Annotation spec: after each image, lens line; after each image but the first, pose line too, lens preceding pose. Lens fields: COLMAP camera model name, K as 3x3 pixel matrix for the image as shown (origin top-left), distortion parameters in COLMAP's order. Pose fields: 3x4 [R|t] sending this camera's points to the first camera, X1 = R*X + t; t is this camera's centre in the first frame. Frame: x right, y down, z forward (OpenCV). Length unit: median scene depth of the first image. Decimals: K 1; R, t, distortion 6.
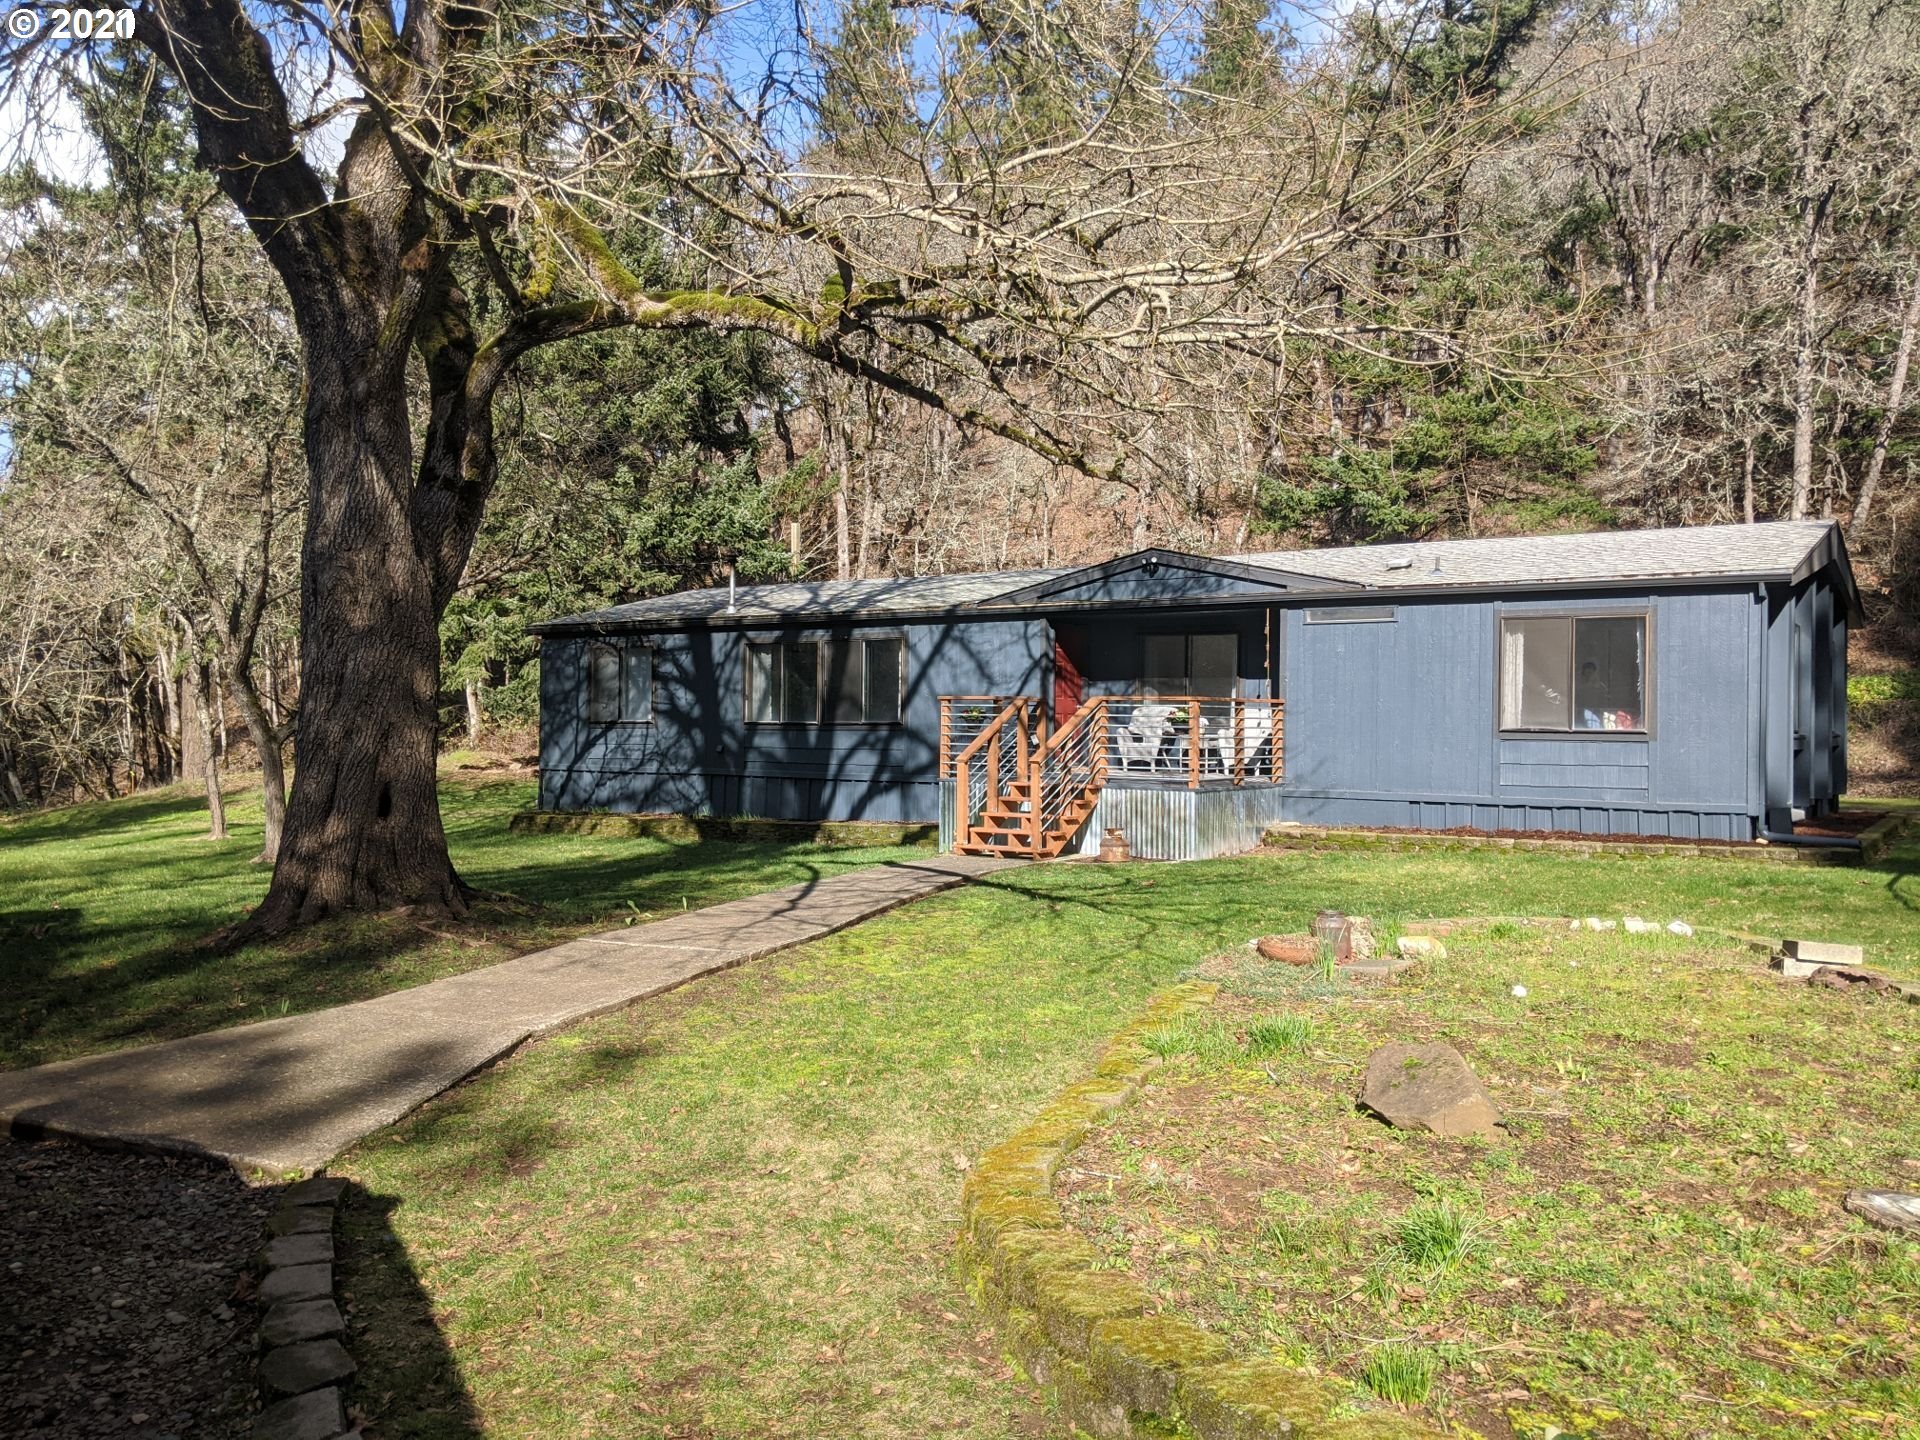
lens RADIAL K [[1501.3, 0, 968.8], [0, 1501.3, 730.2], [0, 0, 1]] dist [-0.003146, -0.011246]
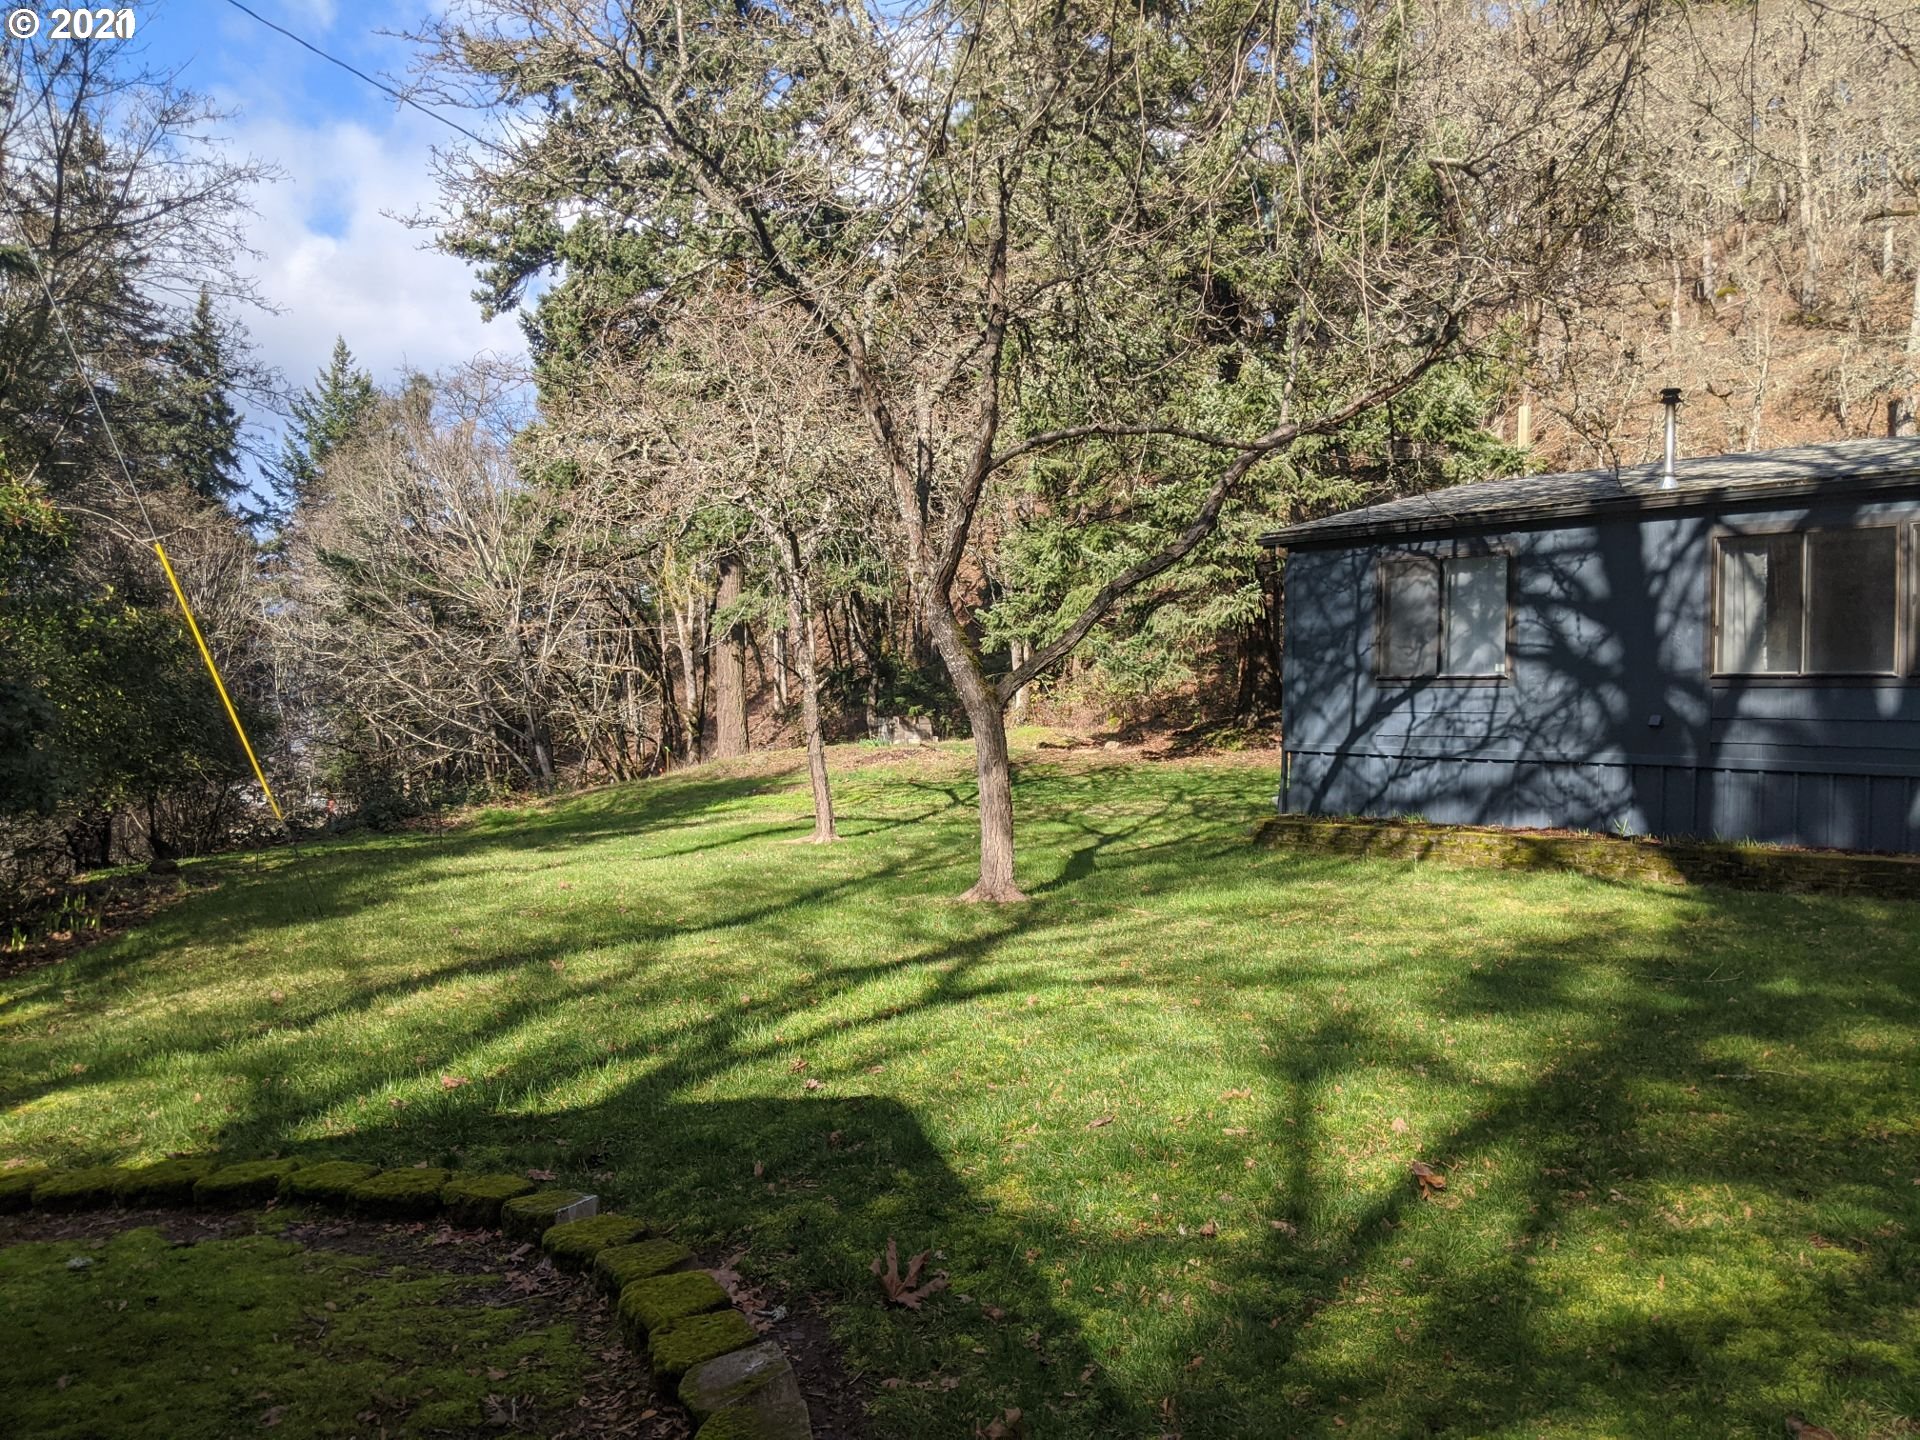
lens RADIAL K [[1501.3, 0, 956.8], [0, 1501.3, 725.1], [0, 0, 1]] dist [-0.003146, -0.011246]
pose [[0.961179, 0.005184, -0.275877, -0.271249], [-0.002406, 0.999943, 0.010406, 0.009627], [0.275915, -0.009338, 0.961137, 0.364968]]
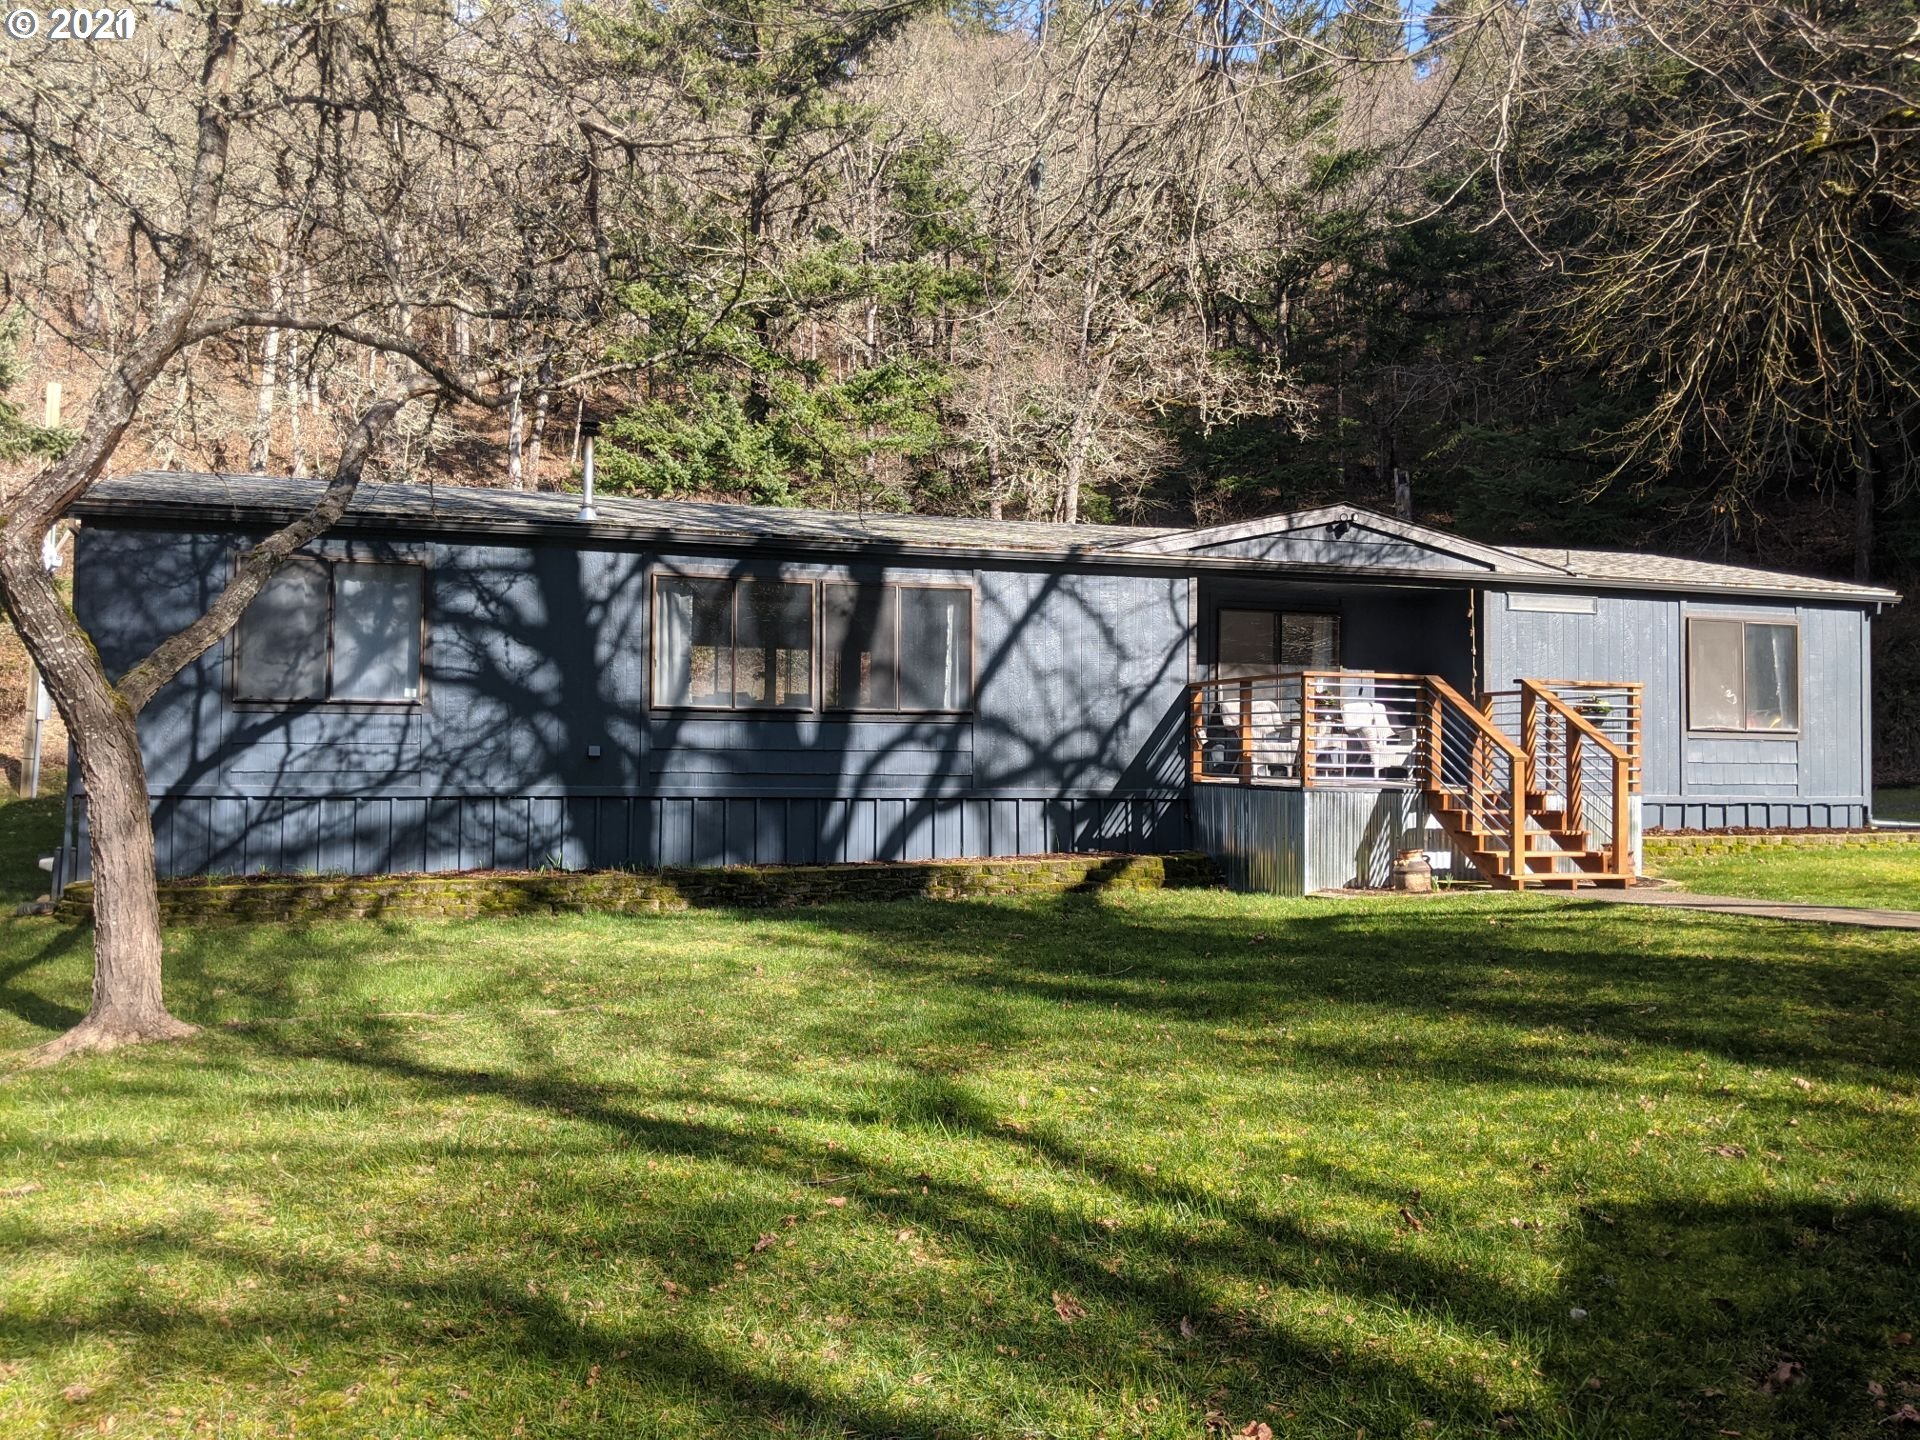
lens RADIAL K [[1501.3, 0, 960.5], [0, 1501.3, 709.1], [0, 0, 1]] dist [-0.003146, -0.011246]
pose [[0.610078, 0.024384, 0.791966, -0.550347], [0.001653, 0.999485, -0.032047, 0.016276], [-0.792340, 0.020860, 0.609724, 0.537090]]
